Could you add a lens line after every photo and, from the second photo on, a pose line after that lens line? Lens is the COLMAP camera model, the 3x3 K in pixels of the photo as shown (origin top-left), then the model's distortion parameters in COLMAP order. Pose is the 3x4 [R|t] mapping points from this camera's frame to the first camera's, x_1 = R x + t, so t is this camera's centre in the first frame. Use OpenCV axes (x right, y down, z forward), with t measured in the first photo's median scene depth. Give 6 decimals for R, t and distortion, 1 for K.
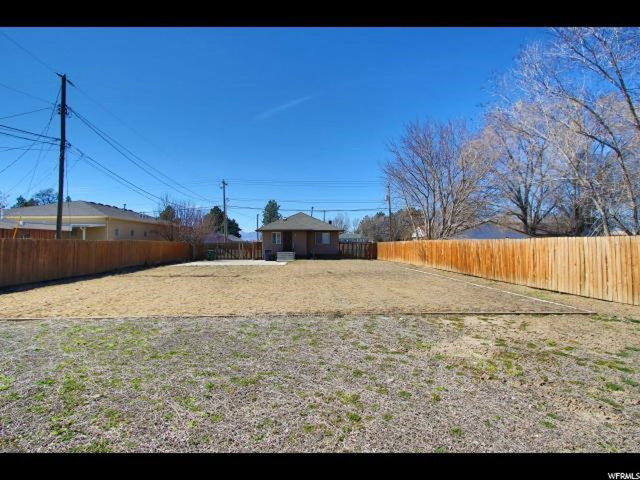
lens RADIAL K [[282.3, 0, 320.0], [0, 282.3, 240.0], [0, 0, 1]] dist [0.001539, 0.000117]
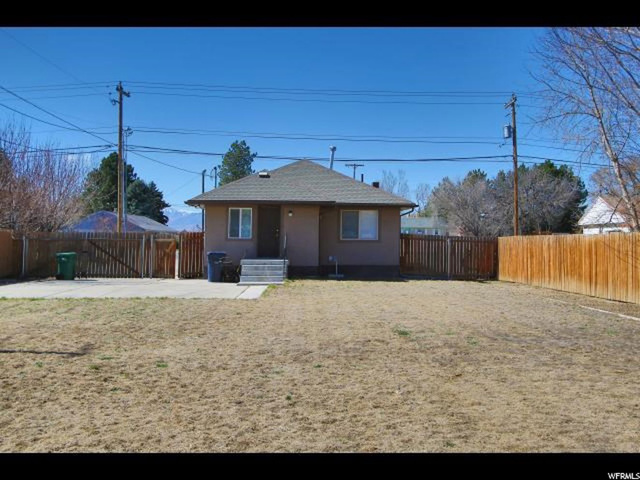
lens RADIAL K [[617.2, 0, 320.0], [0, 617.2, 240.0], [0, 0, 1]] dist [-0.003648, -0.001877]
pose [[0.999232, 0.010435, -0.037772, -0.012172], [-0.009848, 0.999828, 0.015691, 0.002227], [0.037930, -0.015307, 0.999163, 0.144658]]
